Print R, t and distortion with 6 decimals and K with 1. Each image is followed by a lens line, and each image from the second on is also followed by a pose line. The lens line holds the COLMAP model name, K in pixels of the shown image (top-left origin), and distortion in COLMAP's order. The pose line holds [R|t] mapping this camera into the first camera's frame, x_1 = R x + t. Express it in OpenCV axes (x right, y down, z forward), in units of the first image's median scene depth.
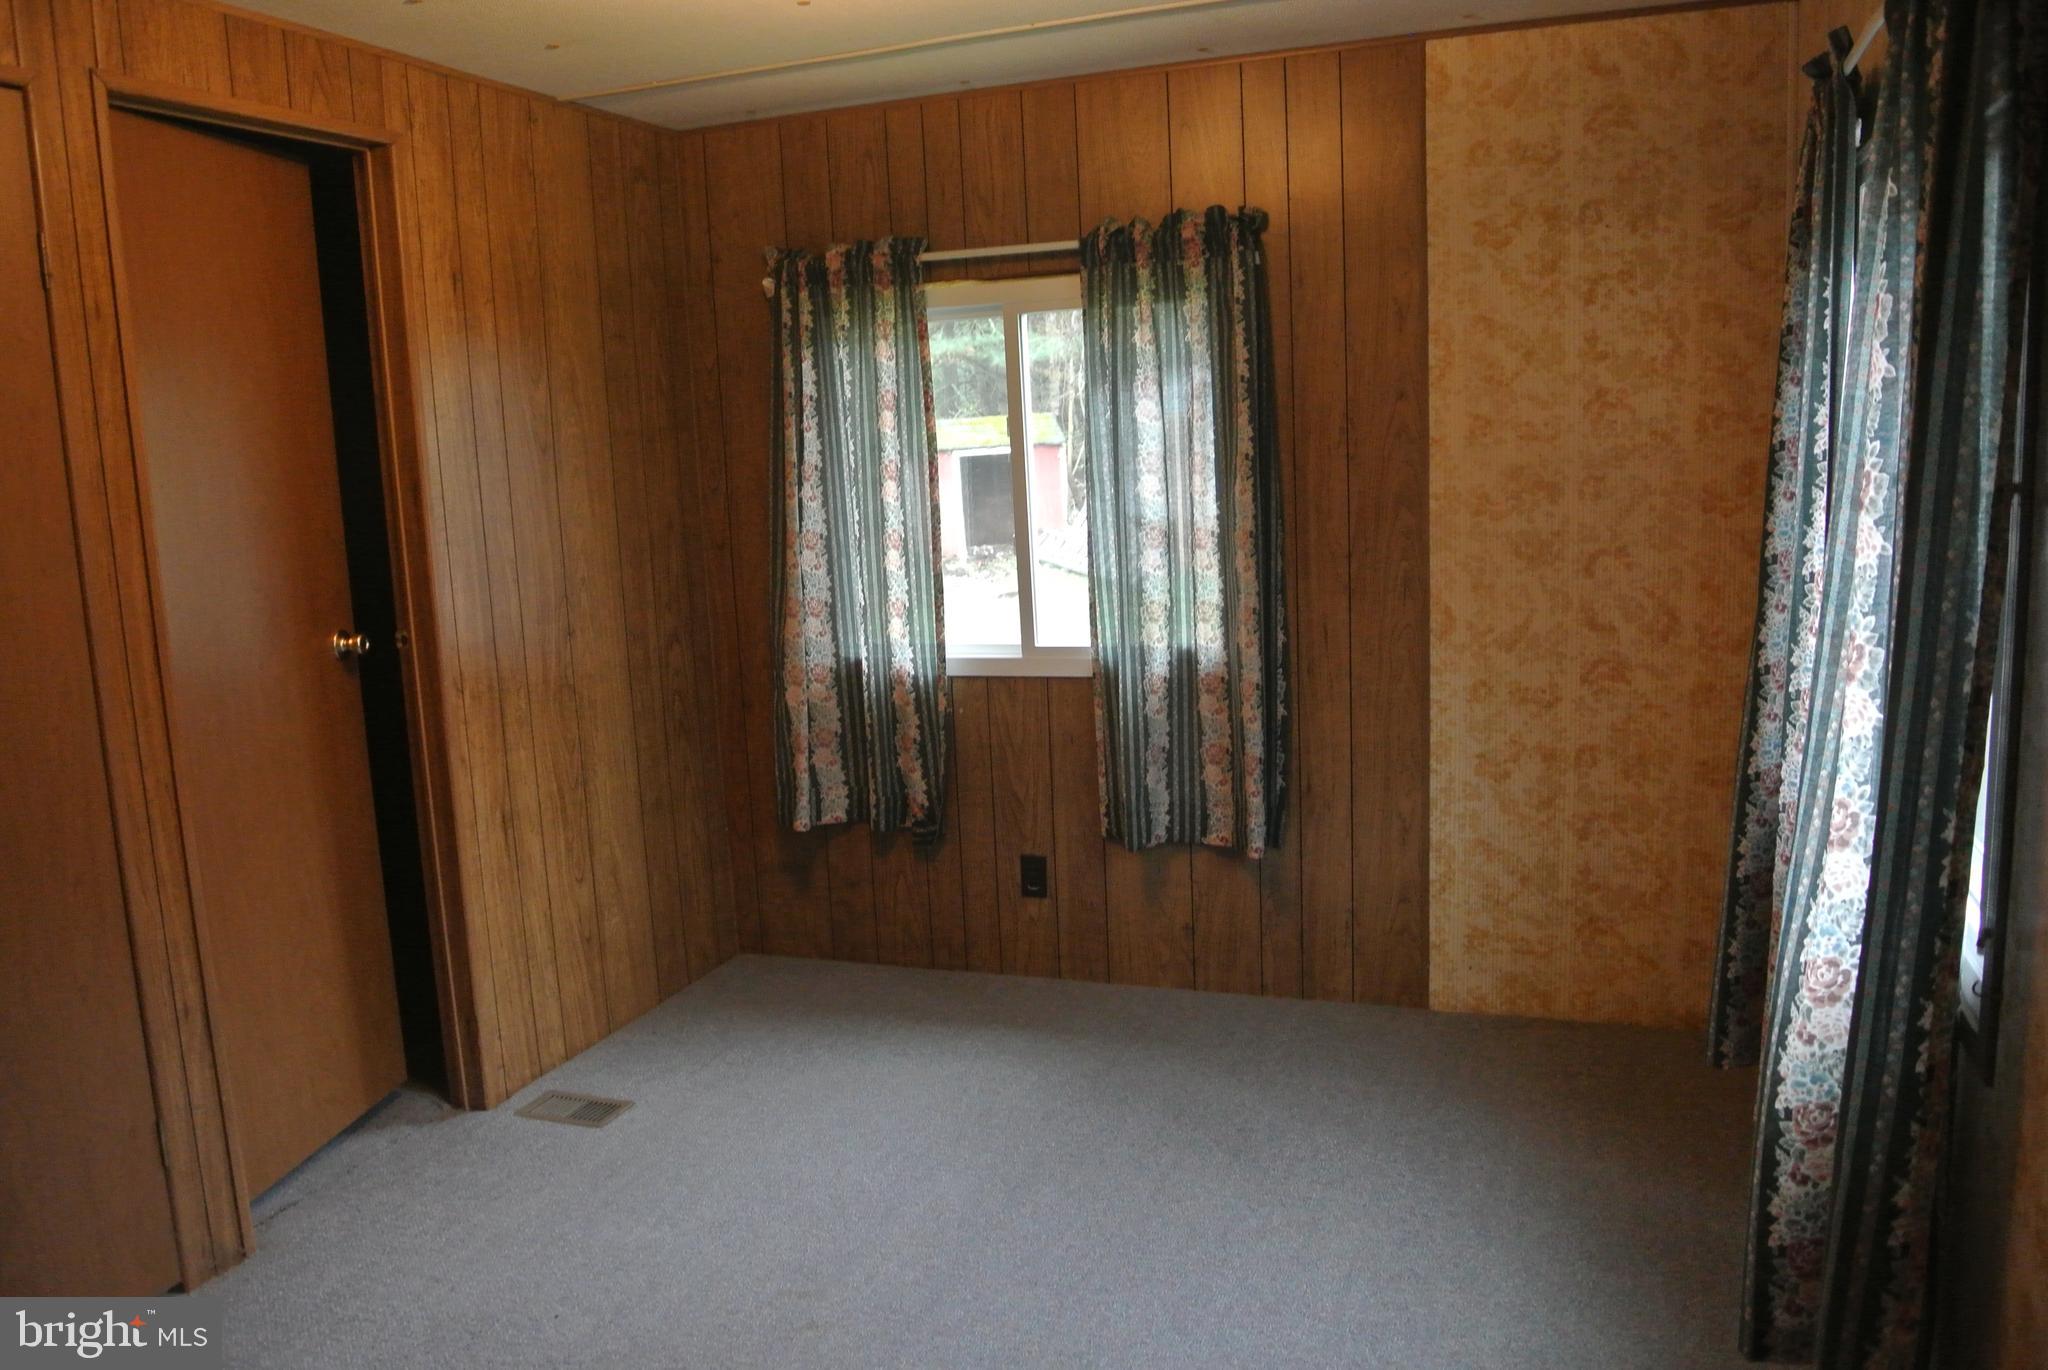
lens RADIAL K [[1601.3, 0, 1008.7], [0, 1601.3, 696.2], [0, 0, 1]] dist [-0.088428, 0.038606]
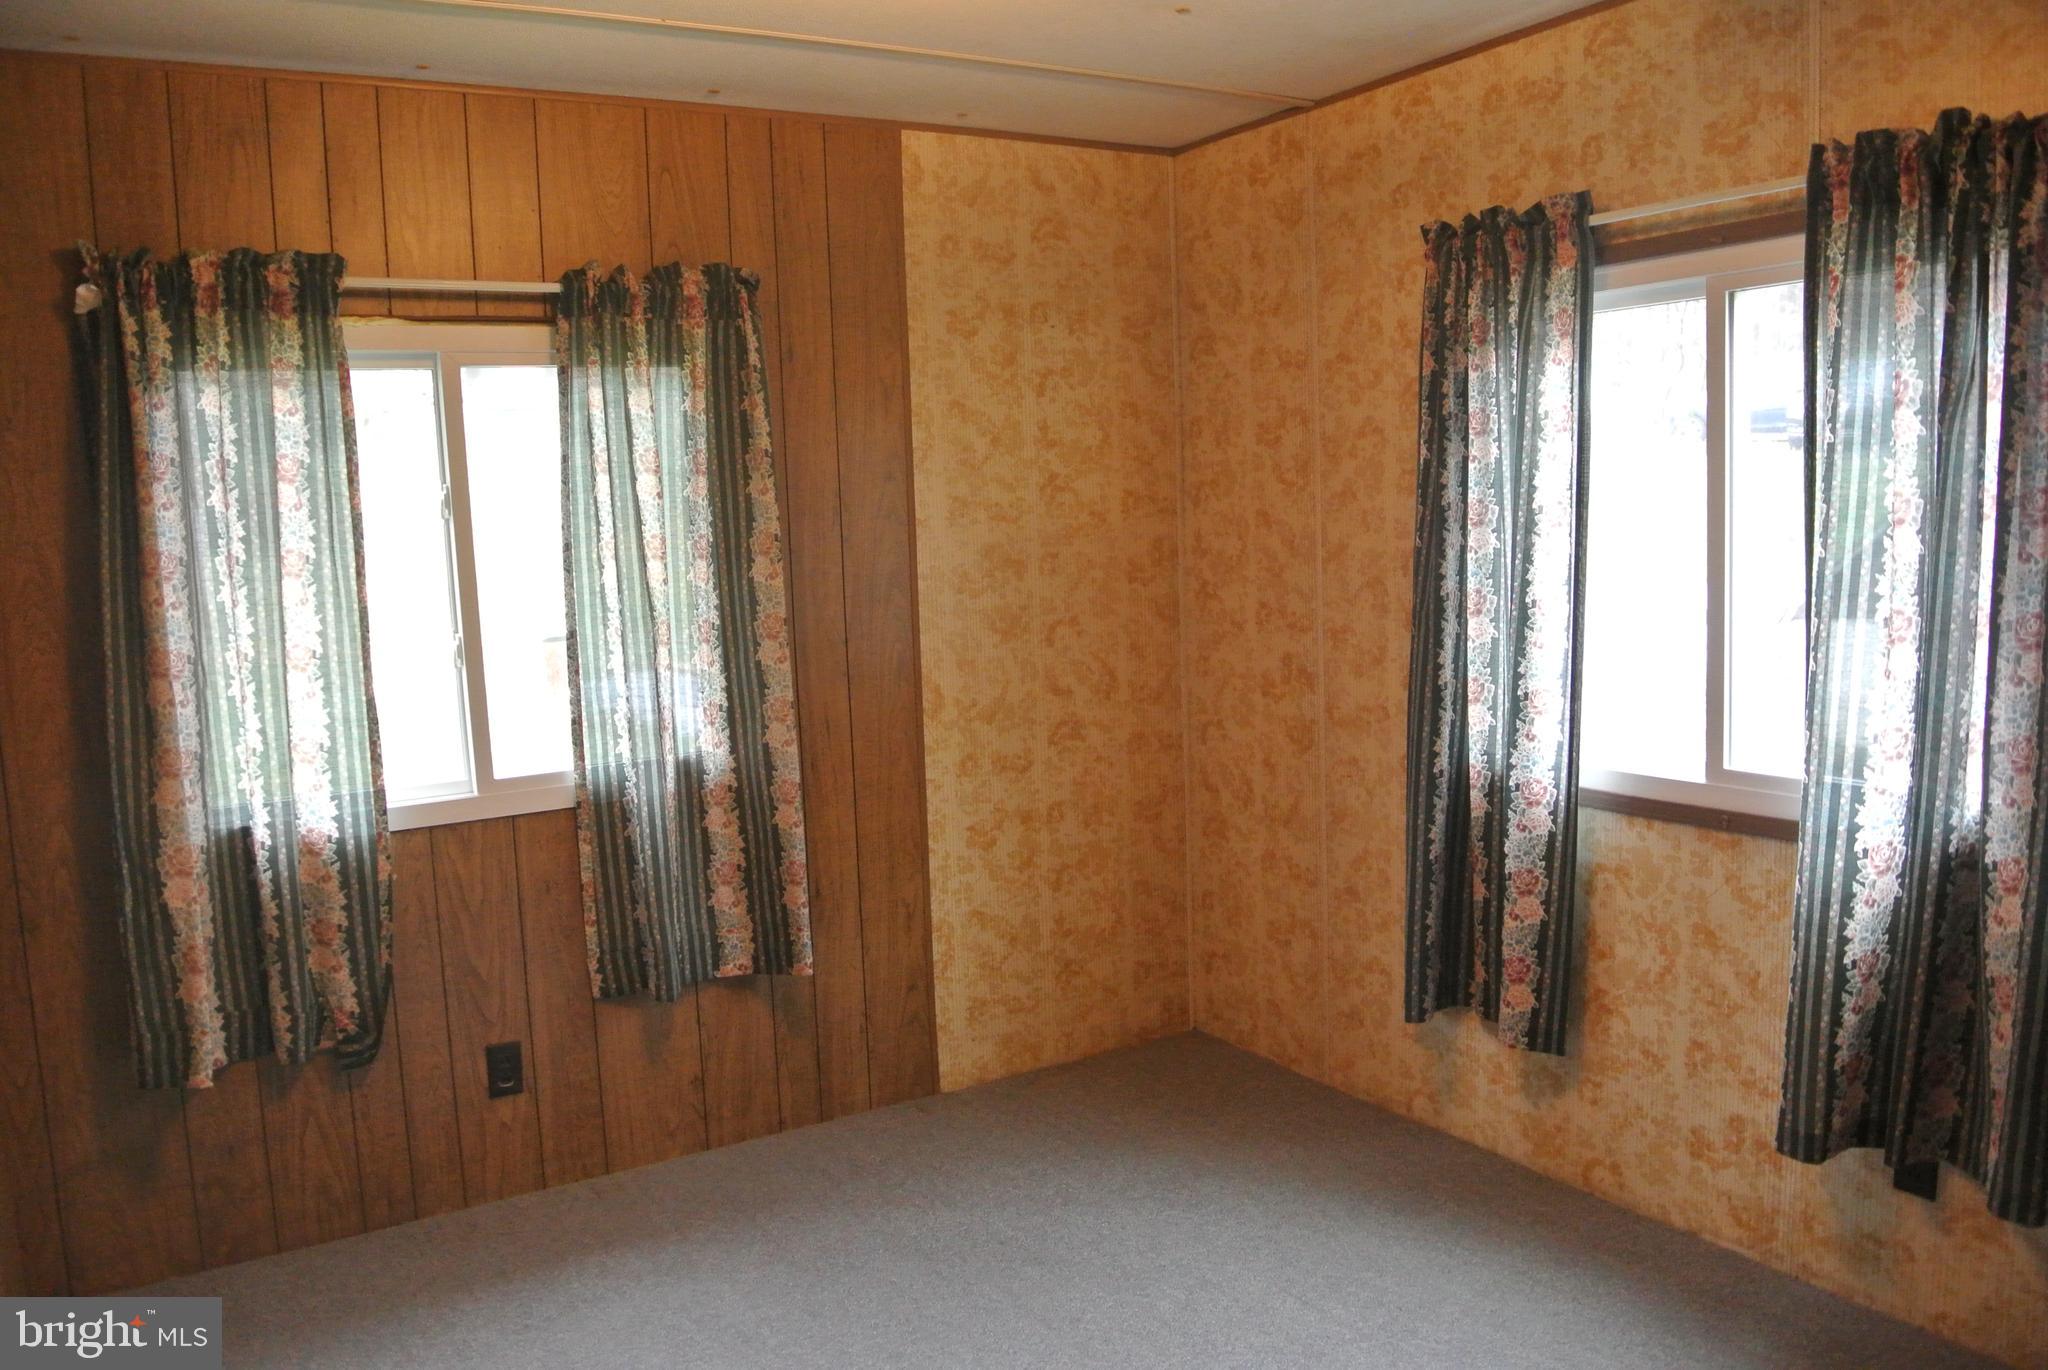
lens RADIAL K [[1601.3, 0, 1008.7], [0, 1601.3, 696.2], [0, 0, 1]] dist [-0.088428, 0.038606]
pose [[0.609730, -0.069627, 0.789545, -0.489737], [0.142309, 0.989563, -0.022633, -0.019532], [-0.779729, 0.126159, 0.613275, 0.336551]]
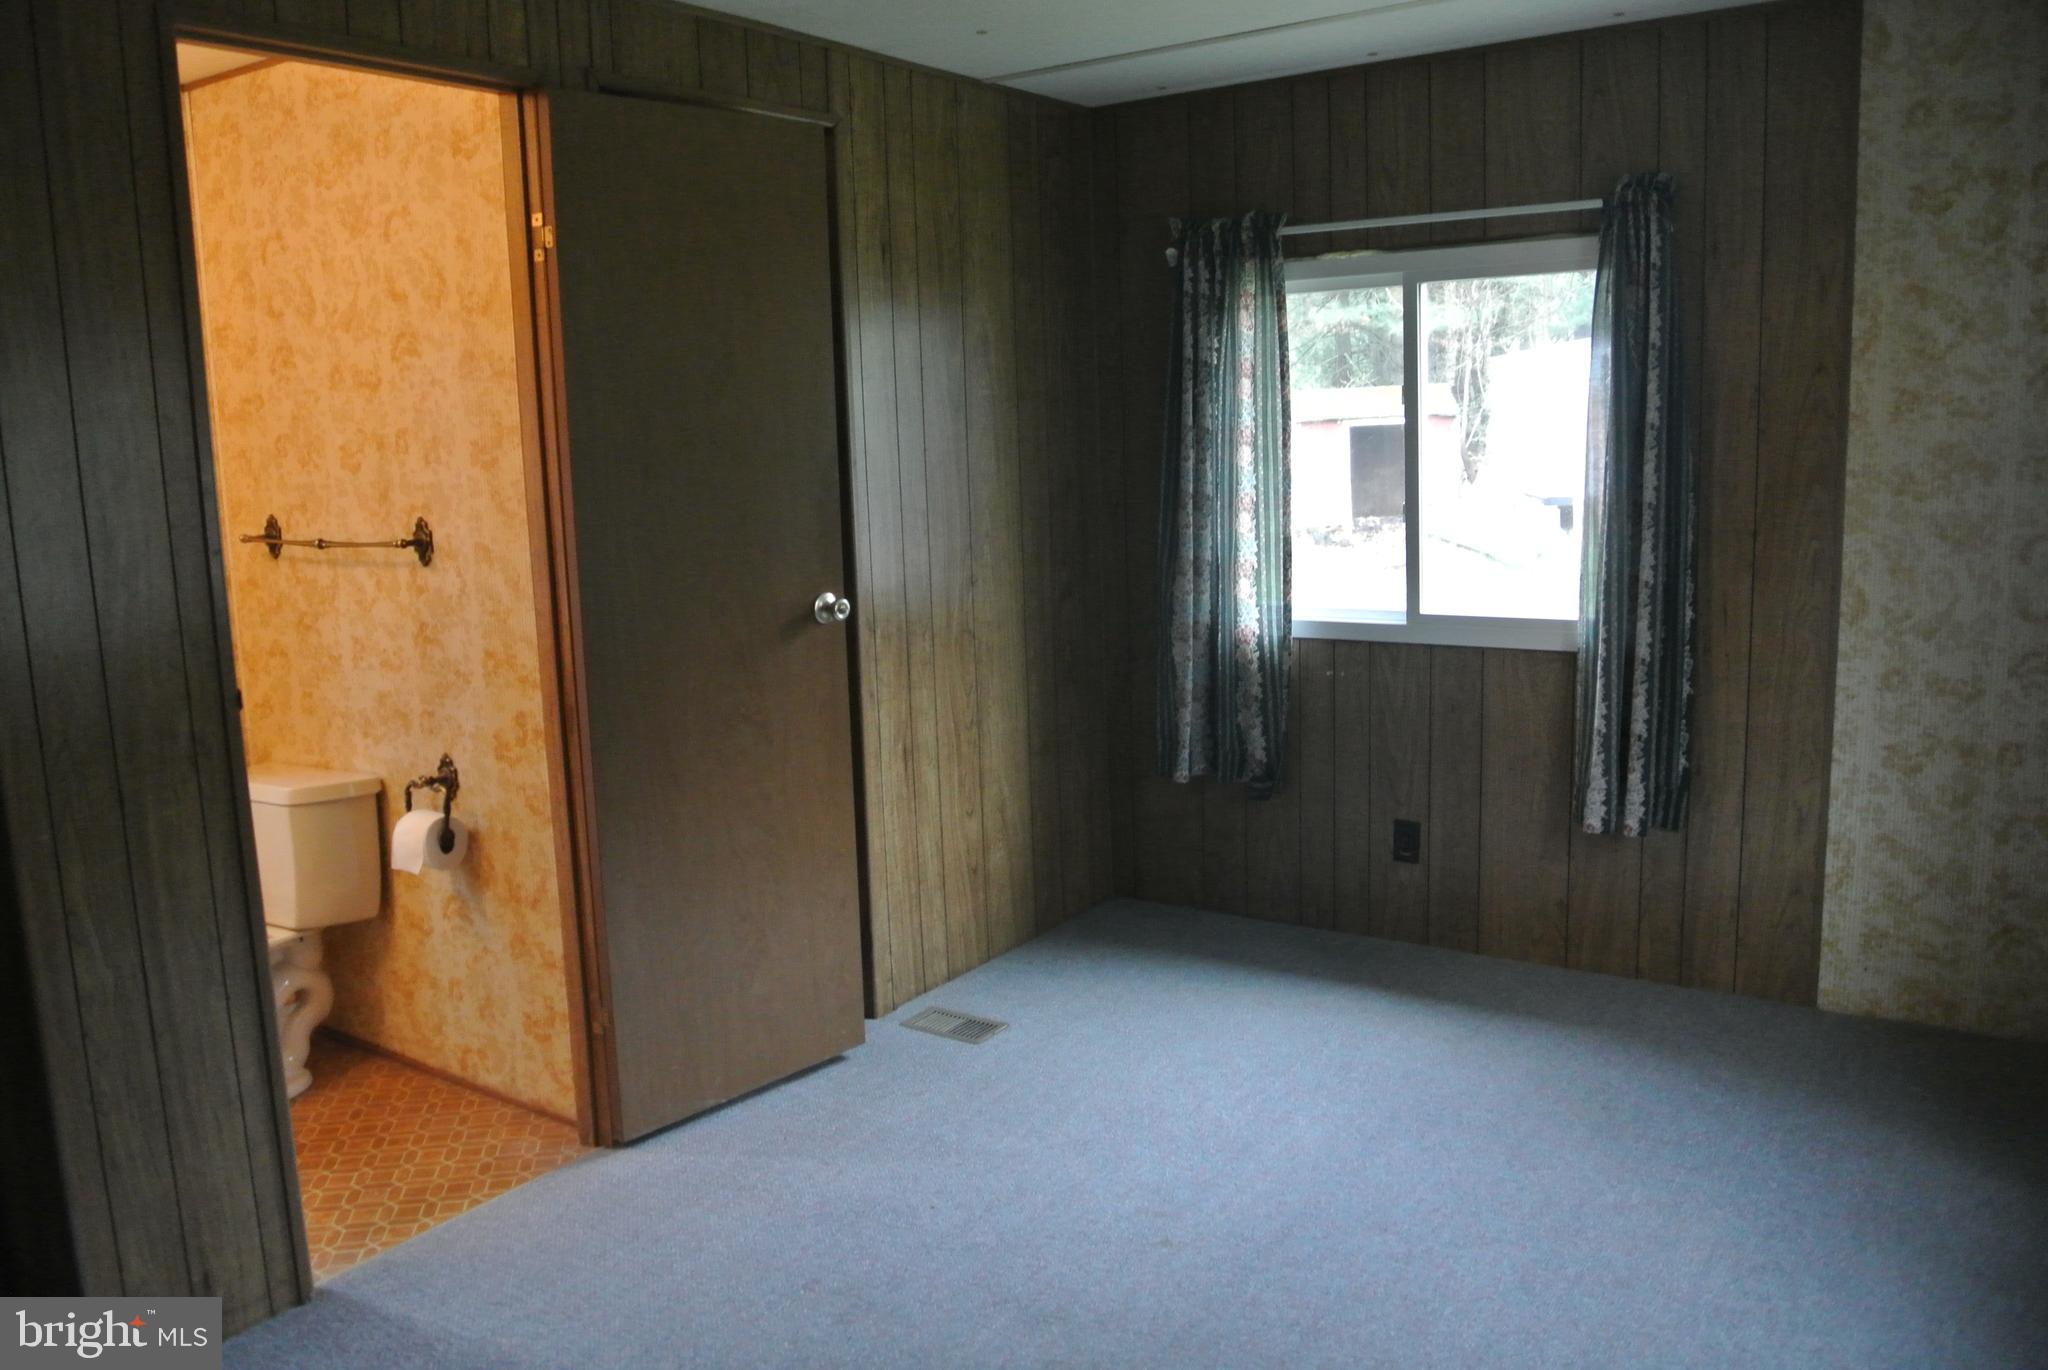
lens RADIAL K [[1605.7, 0, 984.9], [0, 1605.7, 677.5], [0, 0, 1]] dist [-0.091515, 0.043328]
pose [[0.968485, 0.050767, -0.243845, -0.002043], [-0.048940, 0.998710, 0.013549, 0.009392], [0.244218, -0.001188, 0.969720, -0.042337]]
